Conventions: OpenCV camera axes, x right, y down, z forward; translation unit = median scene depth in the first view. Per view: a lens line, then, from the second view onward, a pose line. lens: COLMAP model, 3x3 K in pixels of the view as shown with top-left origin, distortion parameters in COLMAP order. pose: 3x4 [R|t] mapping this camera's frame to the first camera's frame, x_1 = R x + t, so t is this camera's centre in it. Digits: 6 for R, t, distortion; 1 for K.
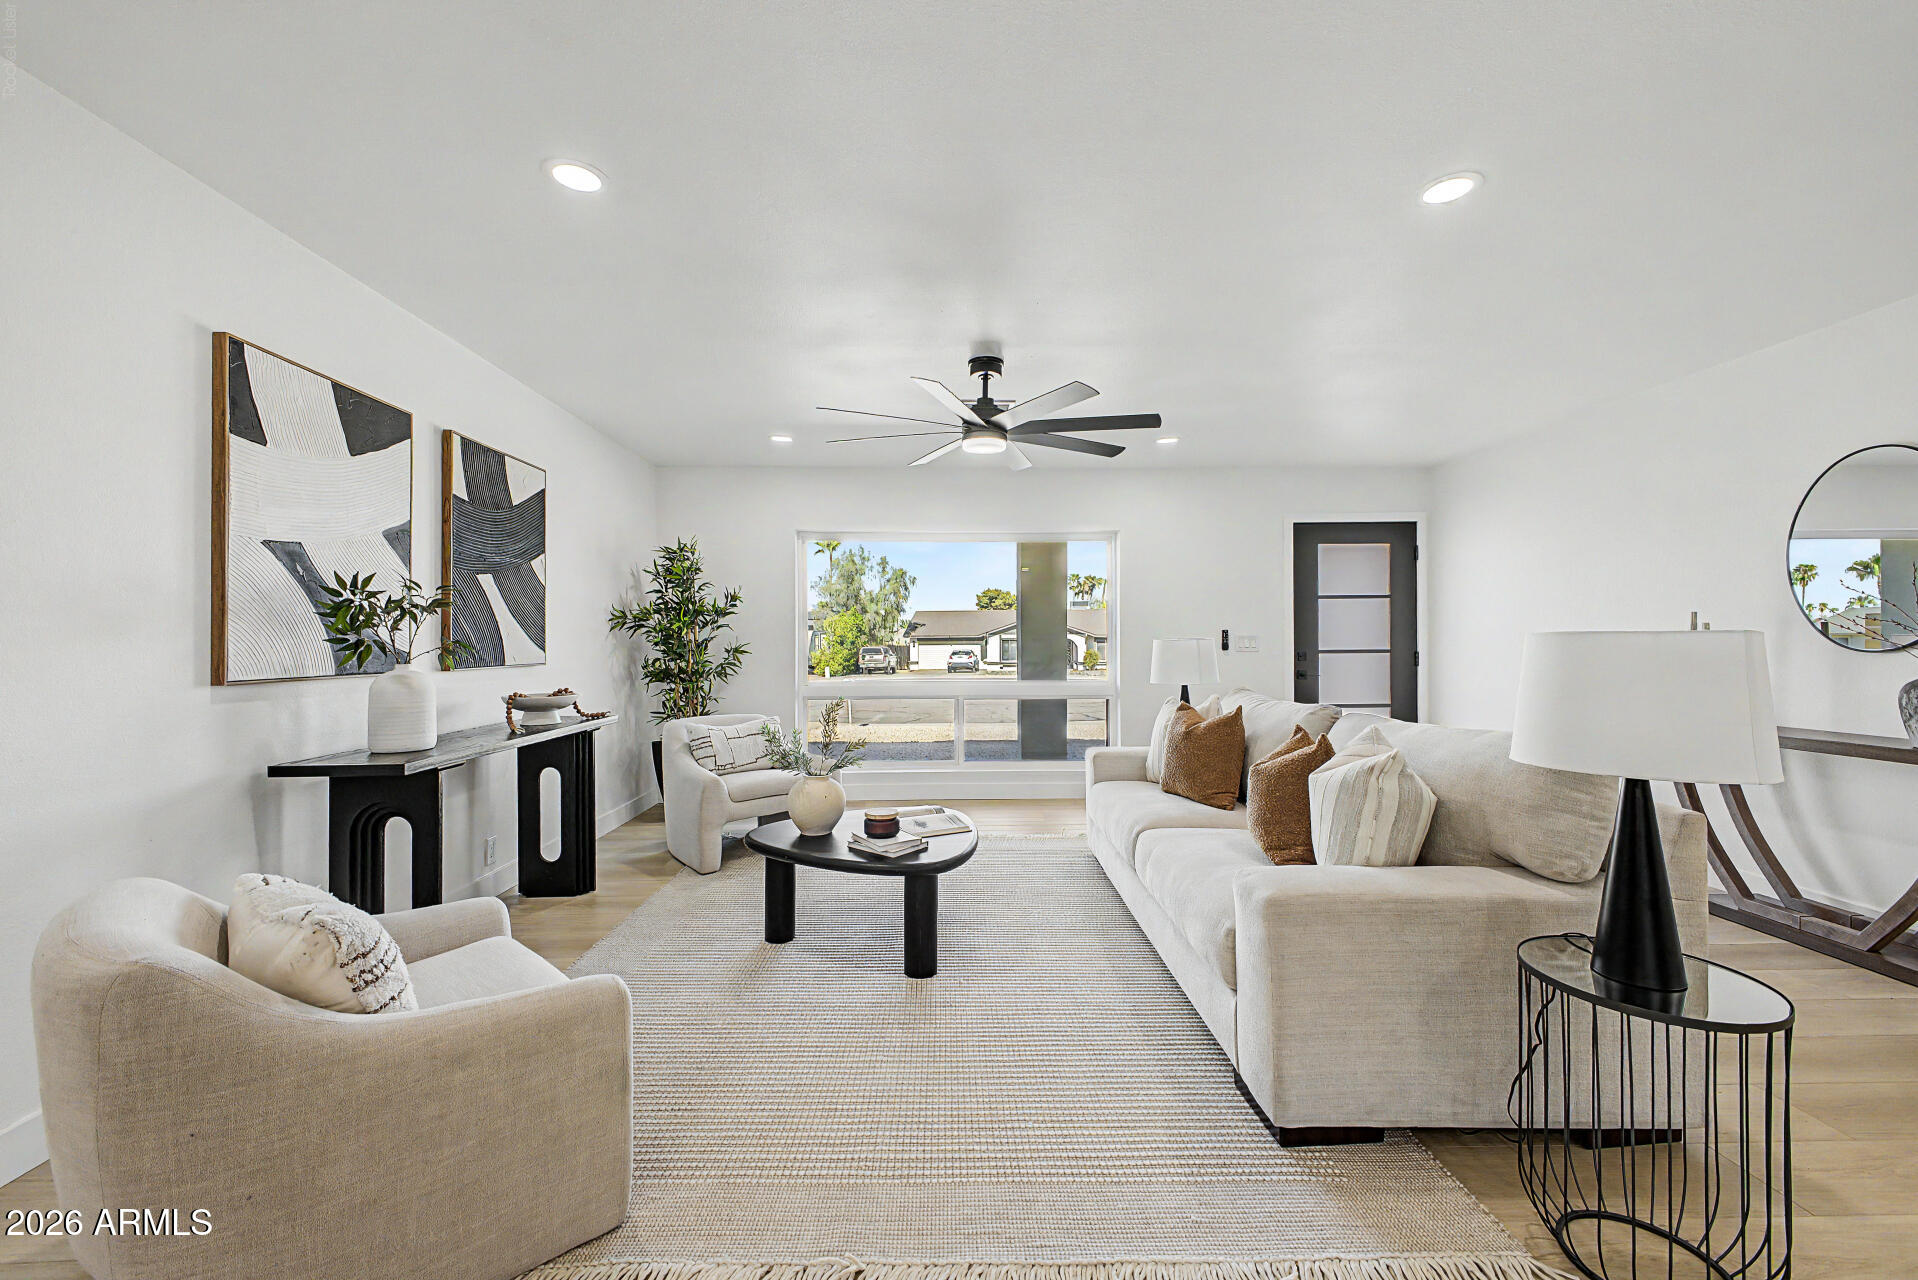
lens RADIAL K [[746.2, 0, 959.0], [0, 746.2, 640.0], [0, 0, 1]] dist [0.030319, 0.000020]
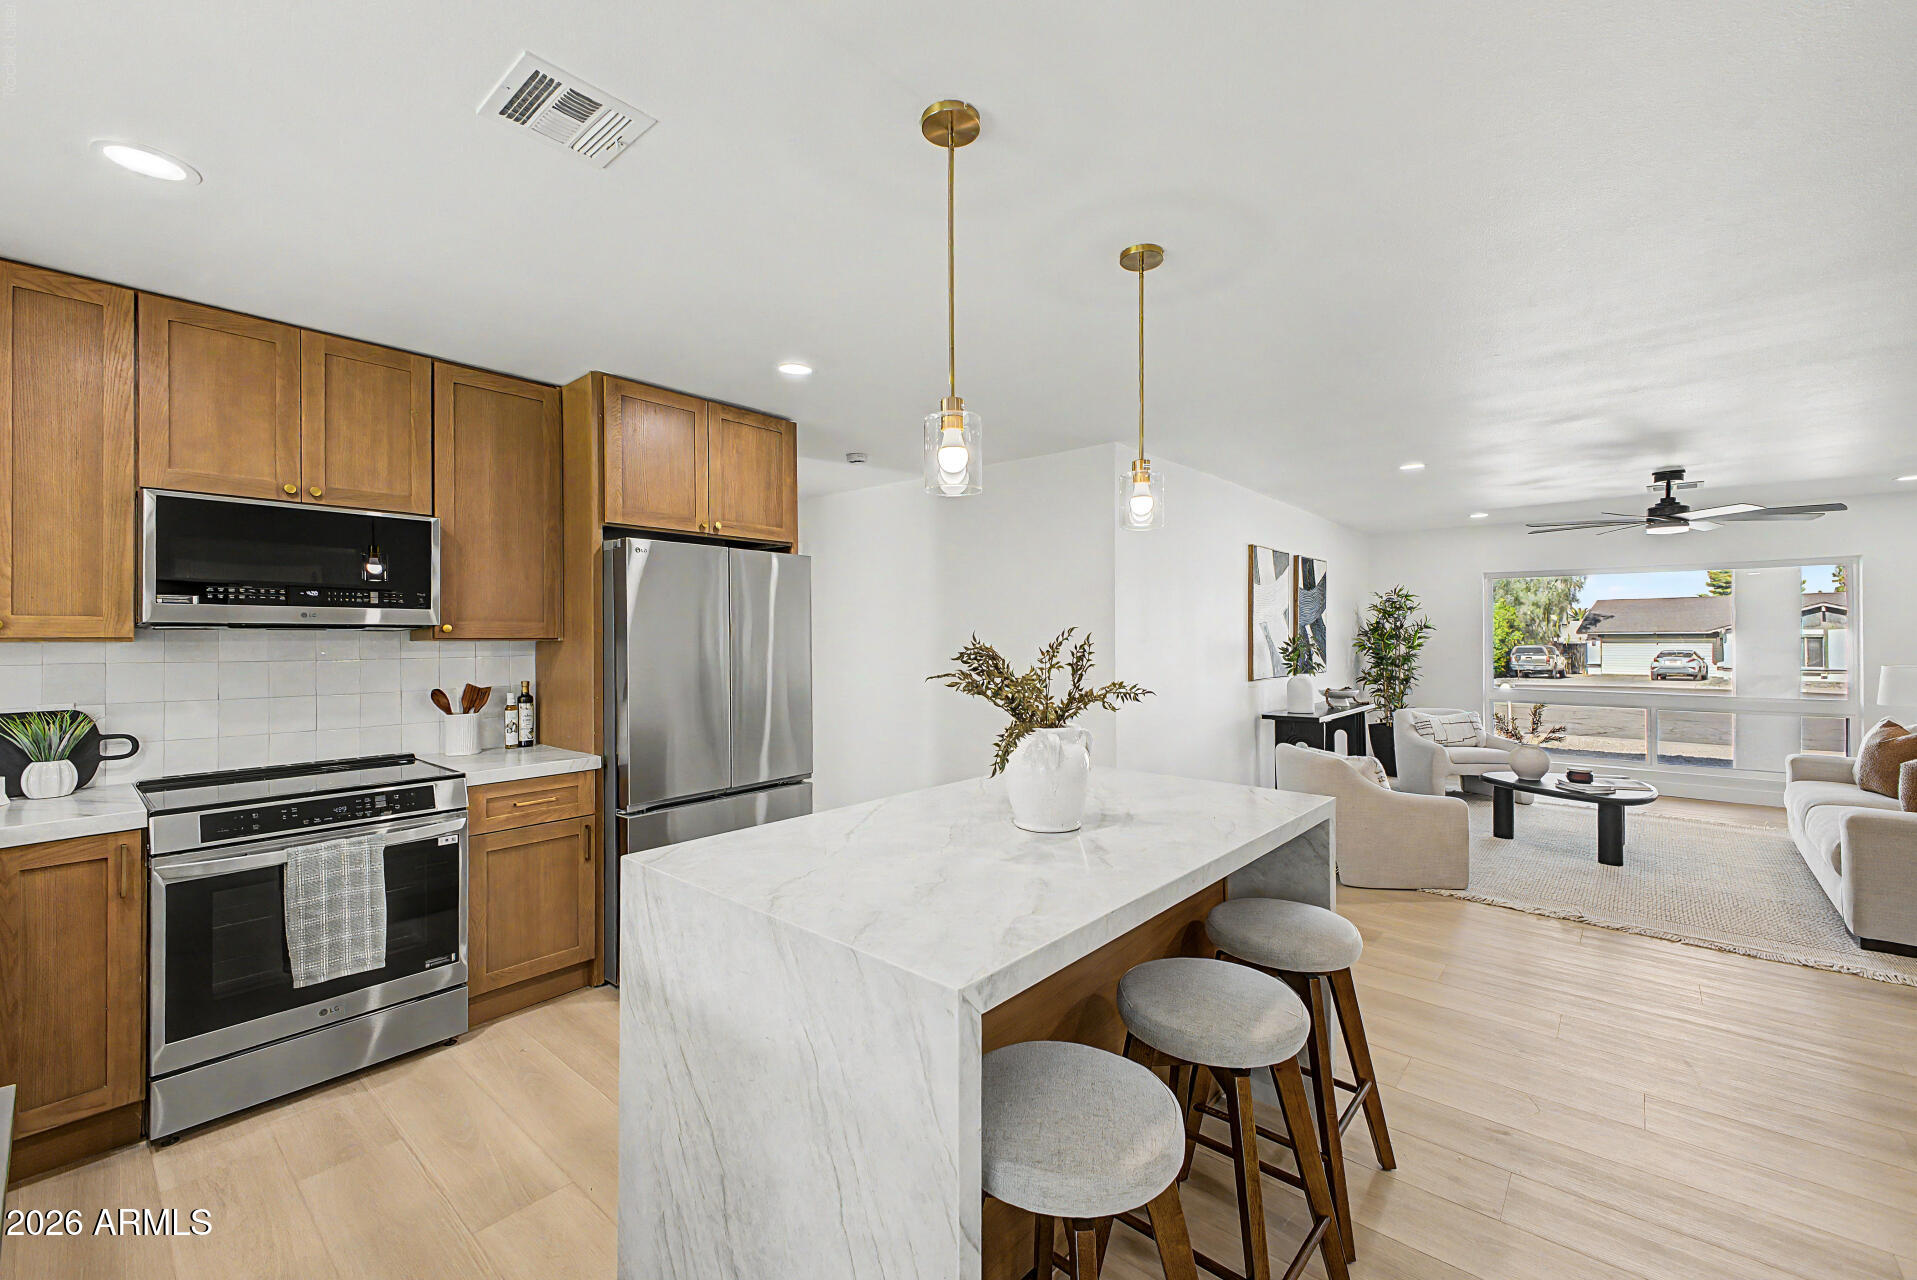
lens RADIAL K [[786.2, 0, 958.5], [0, 786.2, 640.0], [0, 0, 1]] dist [0.013592, 0.000083]
pose [[0.741823, 0.000441, -0.670595, 0.031935], [0.005161, 0.999966, 0.006366, -0.044755], [0.670575, -0.008184, 0.741796, -0.696659]]
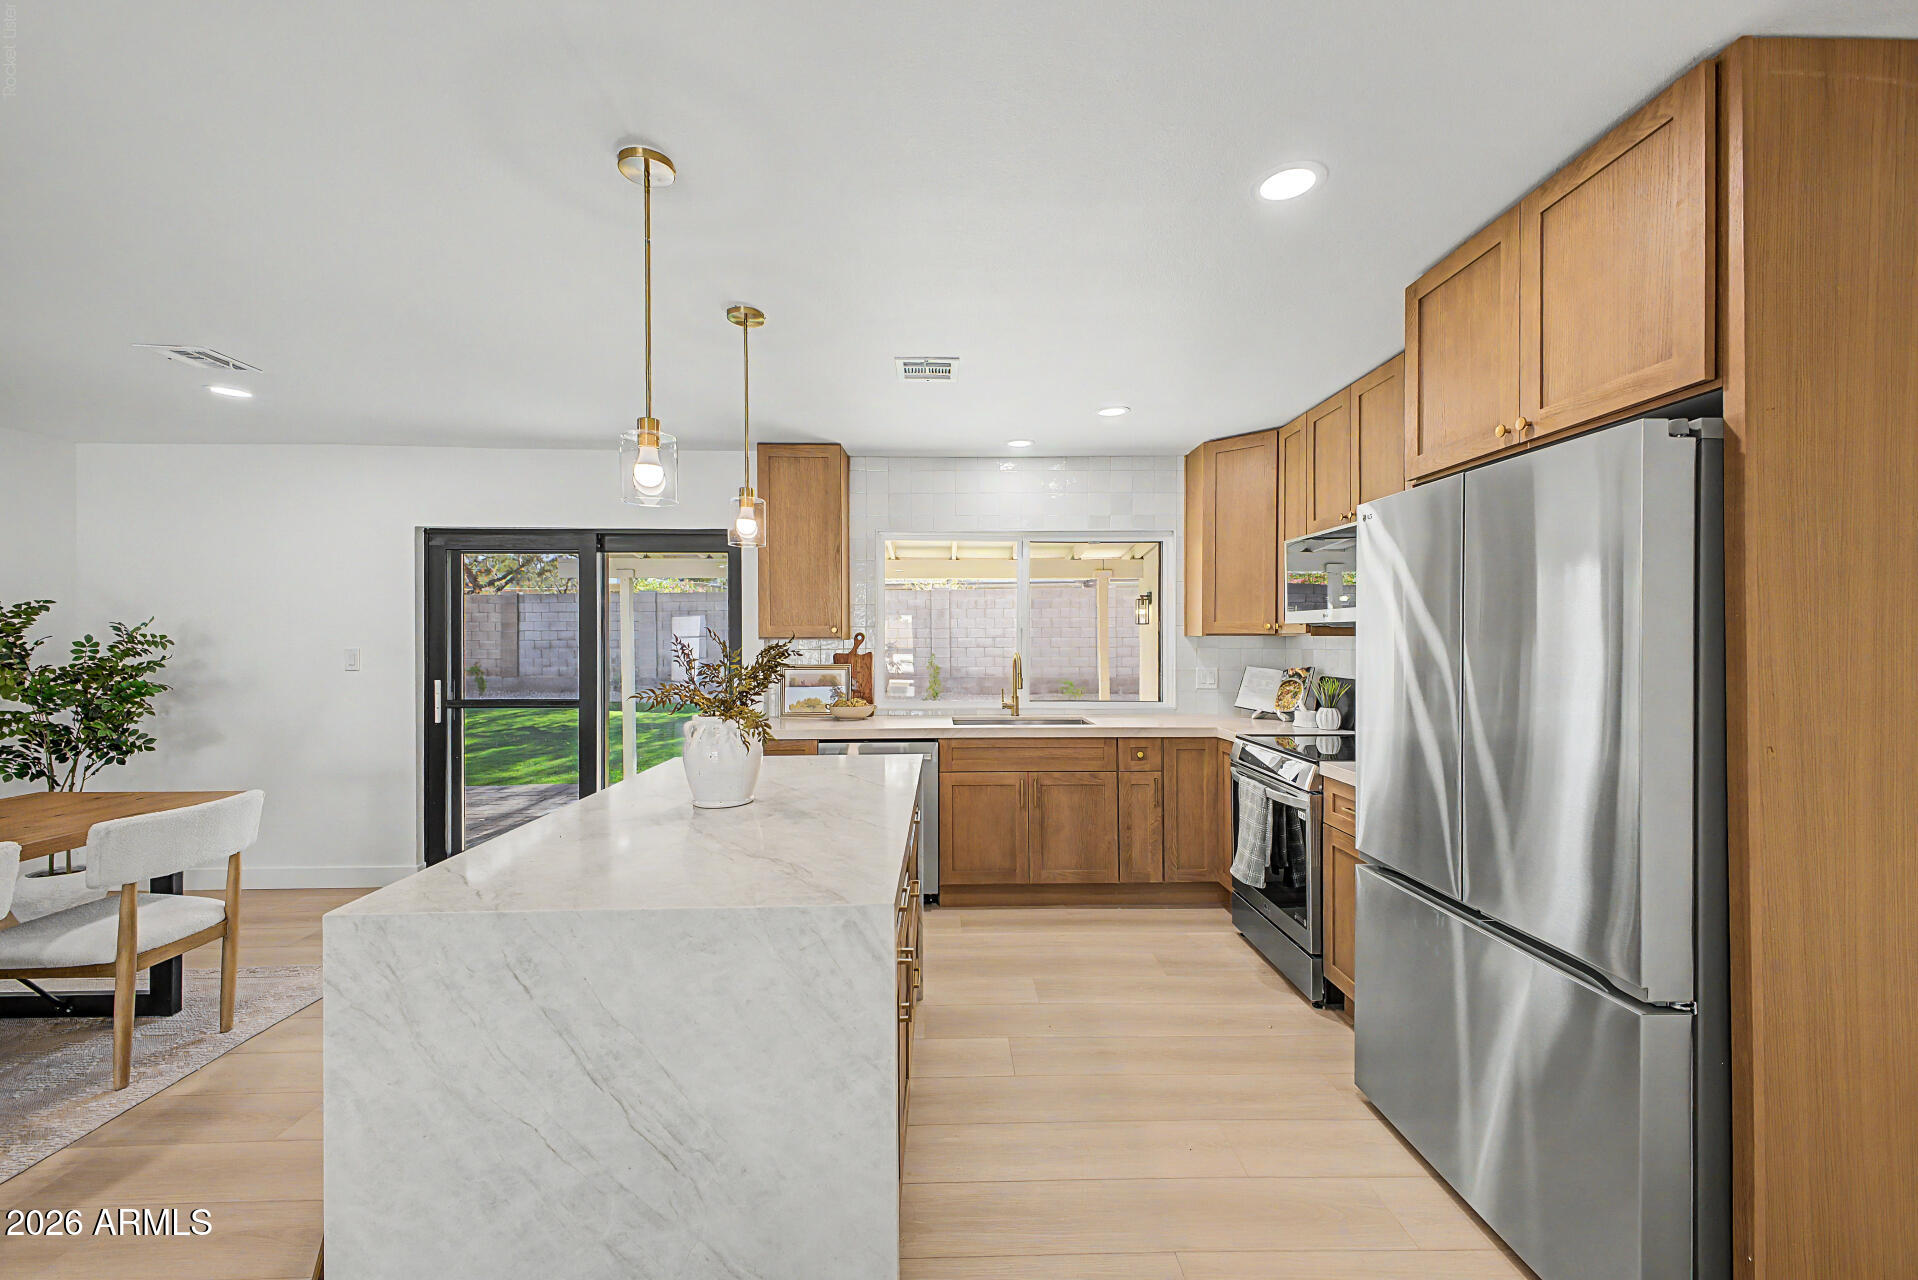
lens RADIAL K [[746.2, 0, 959.0], [0, 746.2, 640.0], [0, 0, 1]] dist [0.030319, 0.000020]
pose [[-0.999988, 0.004764, -0.001100, -0.334172], [0.004761, 0.999985, 0.002690, -0.042723], [0.001113, 0.002685, -0.999996, 0.054024]]
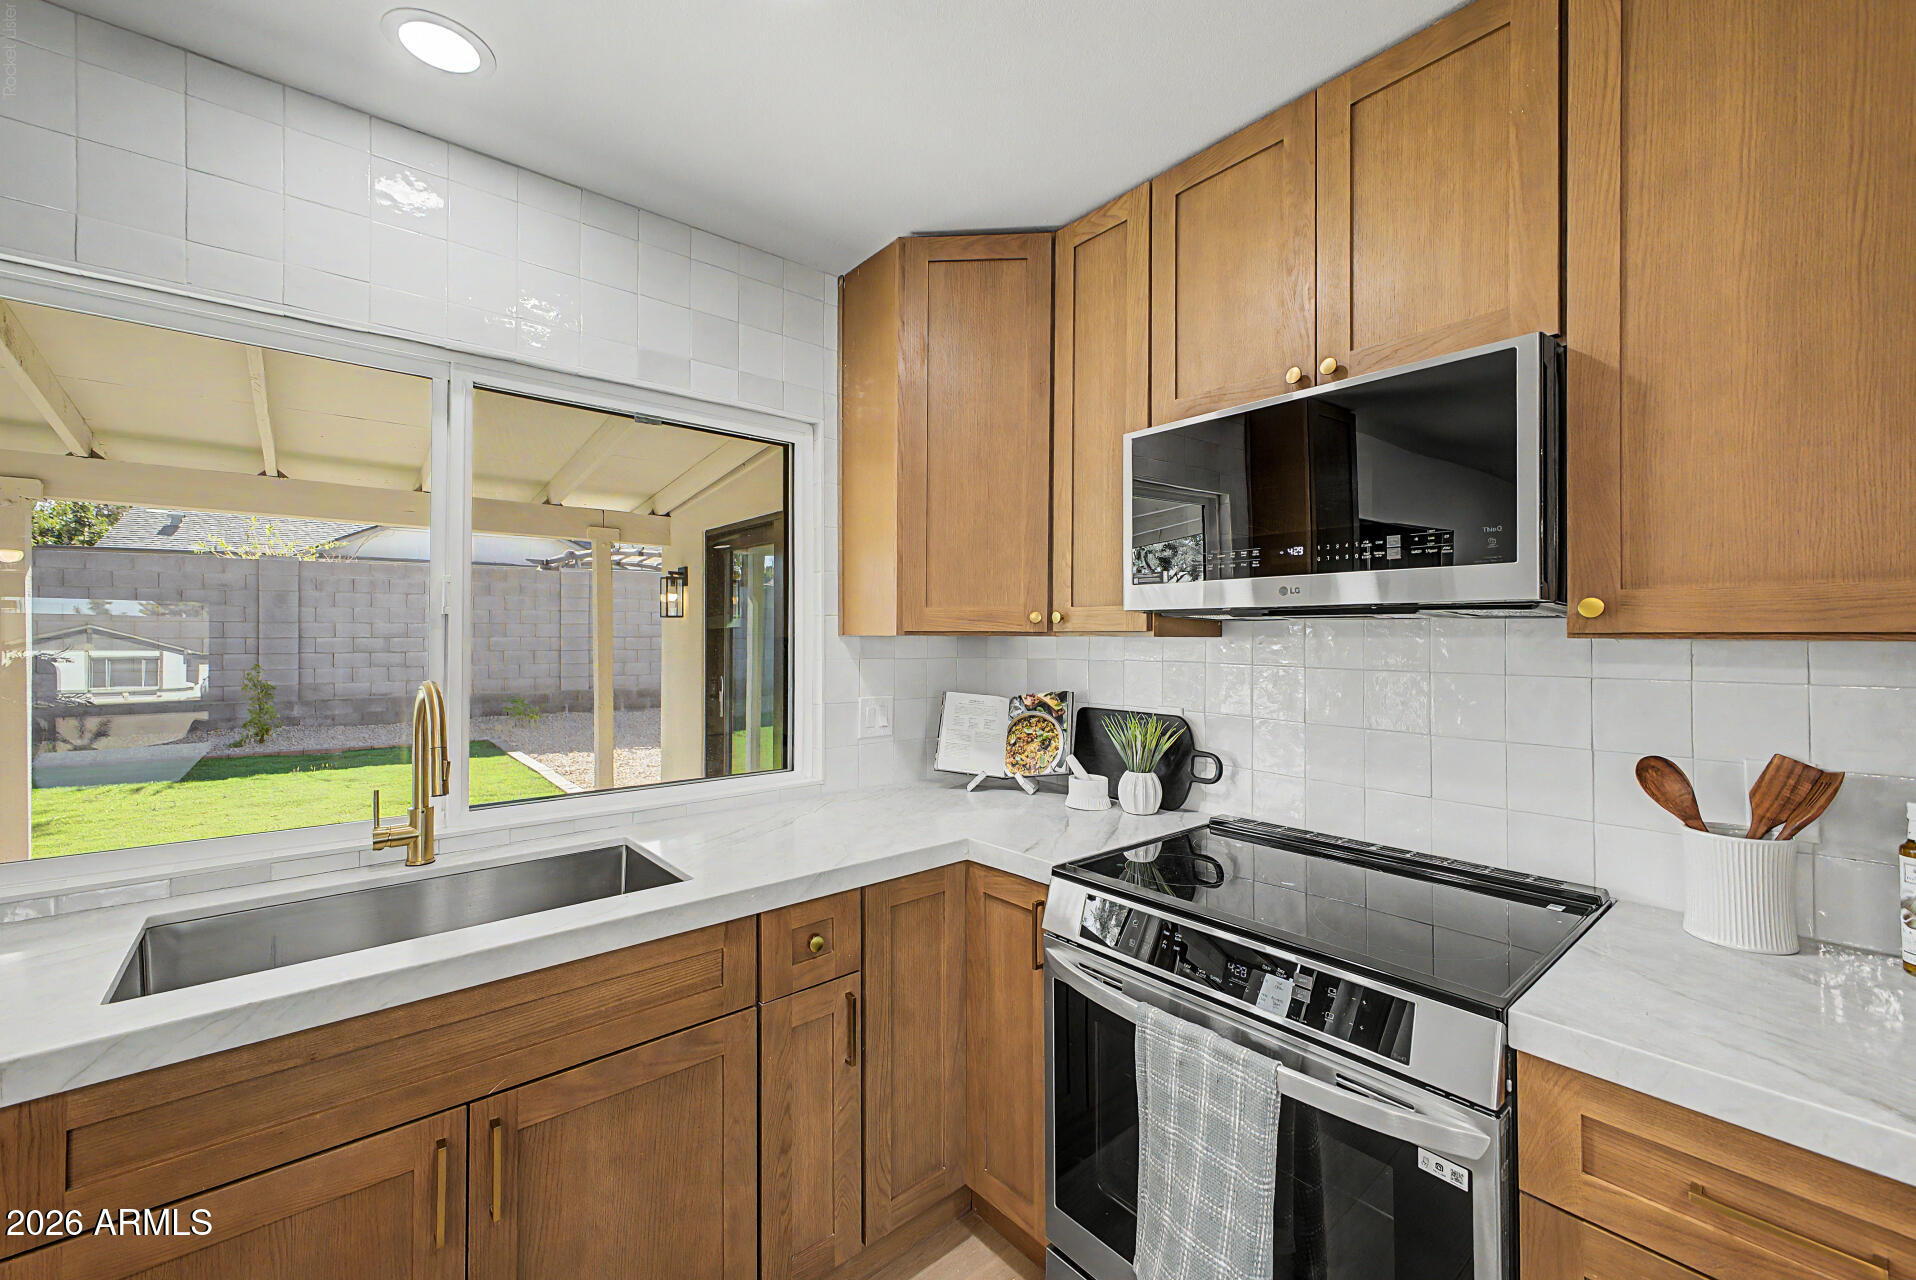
lens RADIAL K [[765.6, 0, 967.8], [0, 765.6, 624.8], [0, 0, 1]] dist [0.013336, -0.000093]
pose [[-0.773695, -0.006069, -0.633530, -0.374585], [0.003165, 0.999905, -0.013443, -0.044060], [0.633551, -0.012406, -0.773602, -0.447889]]
